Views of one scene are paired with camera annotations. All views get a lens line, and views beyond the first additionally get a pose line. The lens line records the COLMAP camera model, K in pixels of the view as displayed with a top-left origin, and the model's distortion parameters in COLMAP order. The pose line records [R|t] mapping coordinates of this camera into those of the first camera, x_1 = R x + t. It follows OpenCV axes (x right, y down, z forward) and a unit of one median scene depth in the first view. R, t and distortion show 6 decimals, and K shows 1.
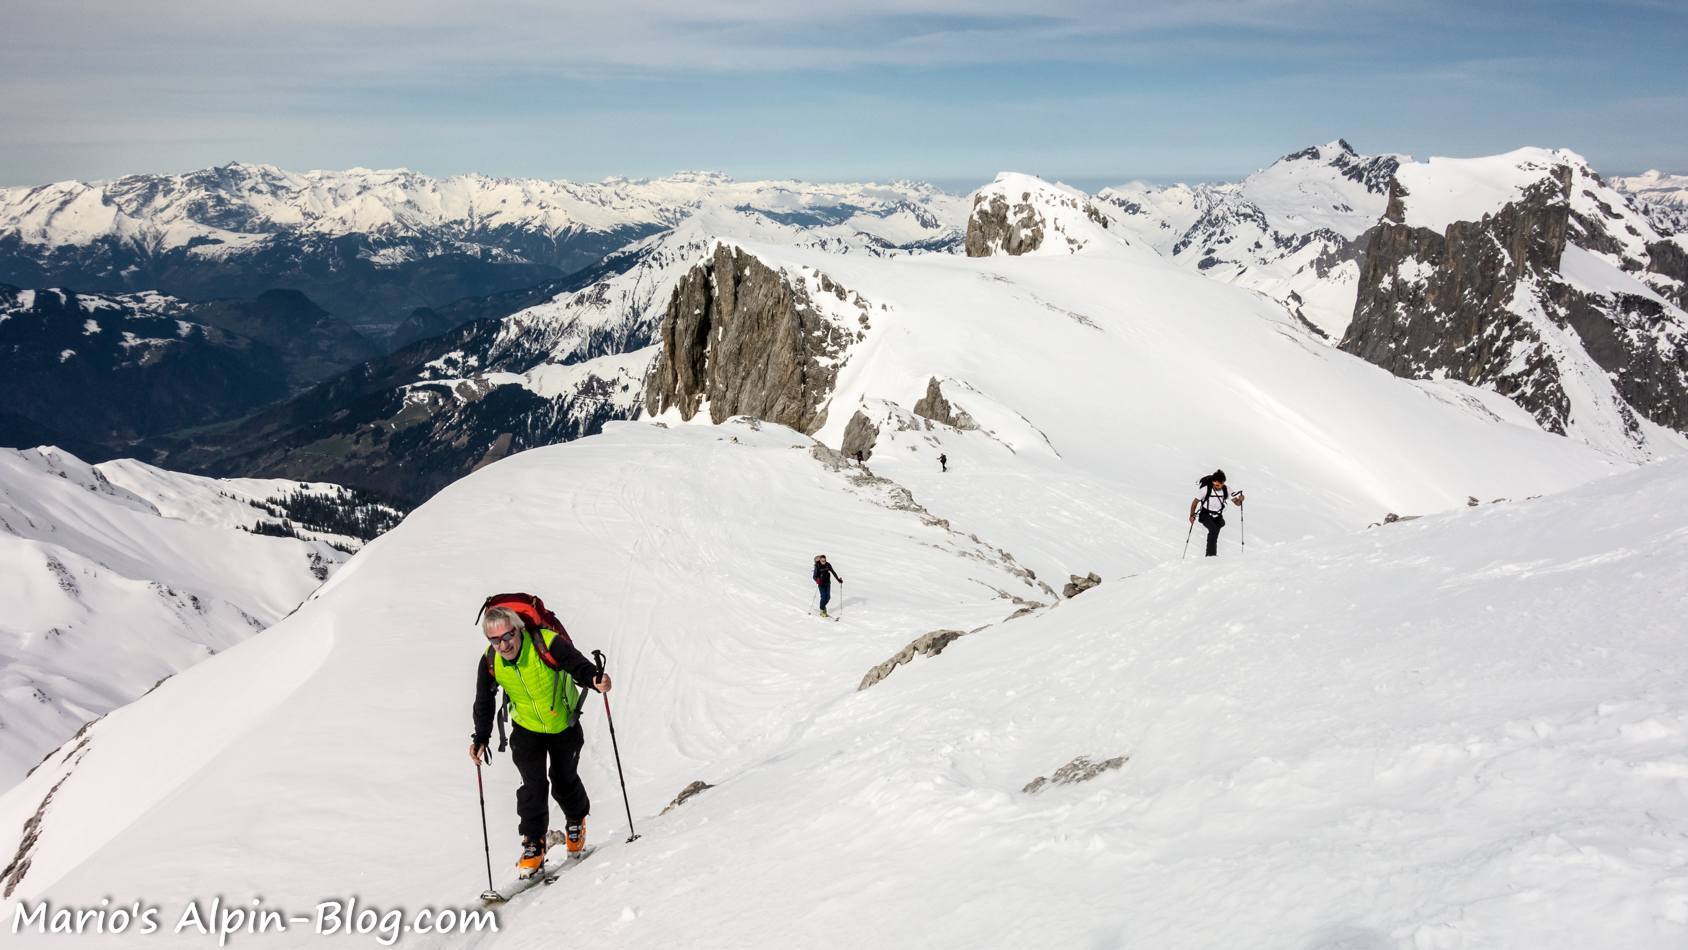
lens RADIAL K [[1331.3, 0, 844.0], [0, 1331.3, 475.0], [0, 0, 1]] dist [0.005650, -0.003470]
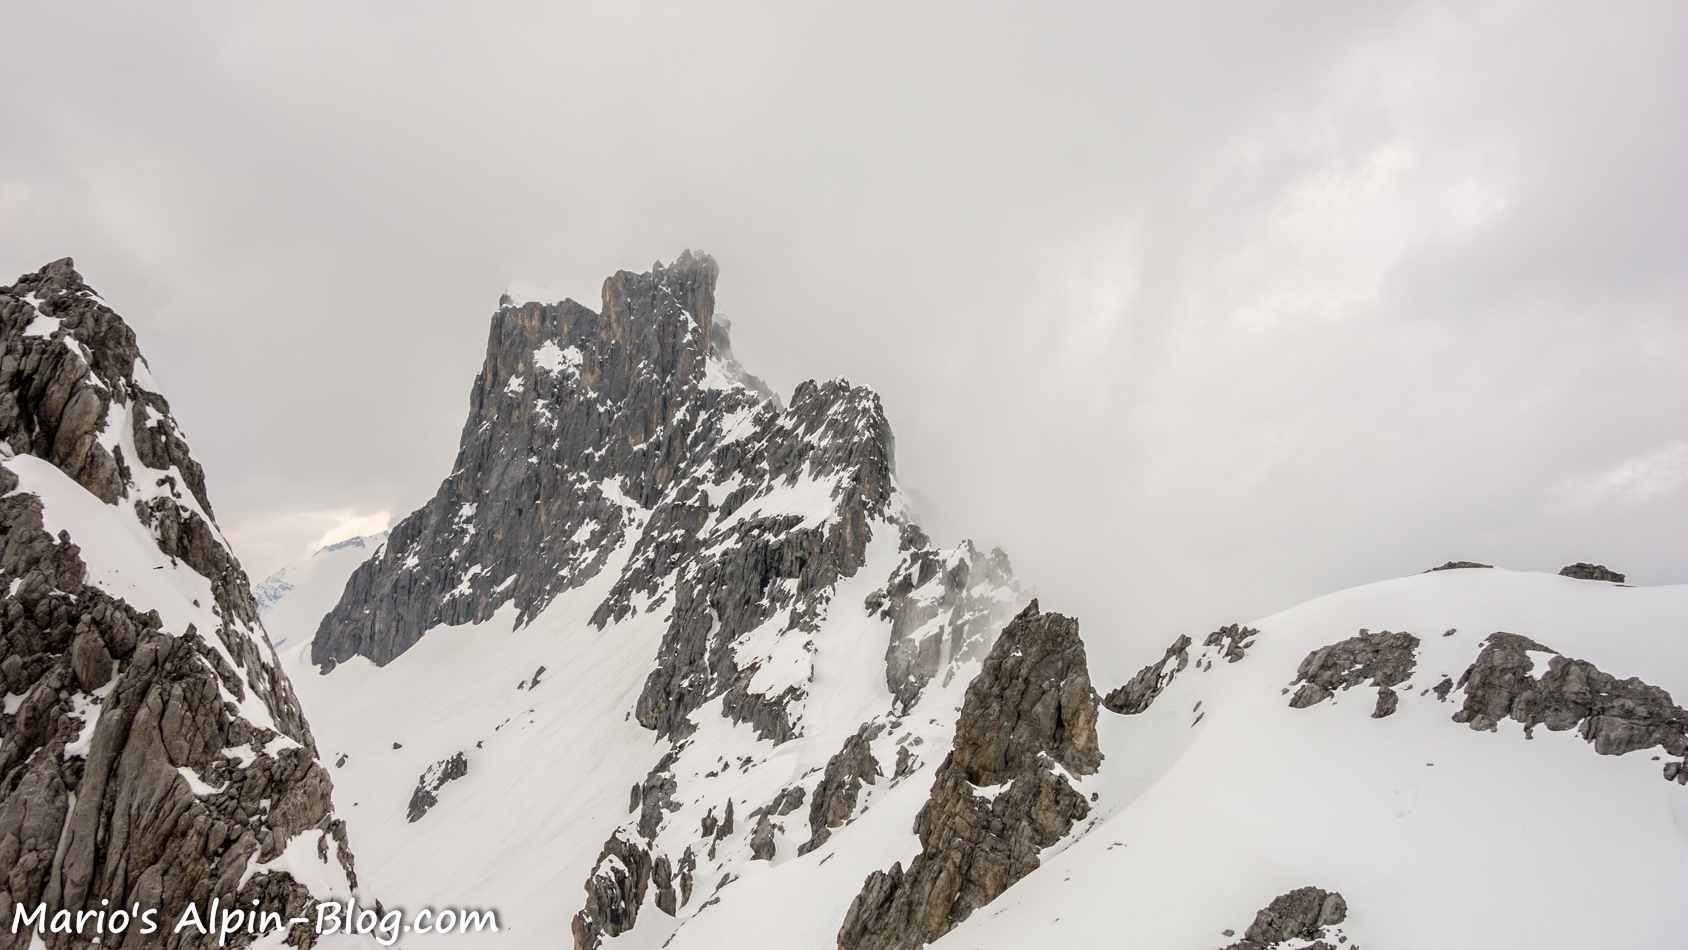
lens RADIAL K [[1331.3, 0, 844.0], [0, 1331.3, 475.0], [0, 0, 1]] dist [0.005650, -0.003470]
pose [[0.777434, 0.081619, 0.623647, 0.136436], [0.115797, 0.956021, -0.269471, 0.102336], [-0.618213, 0.281712, 0.733792, 0.462588]]
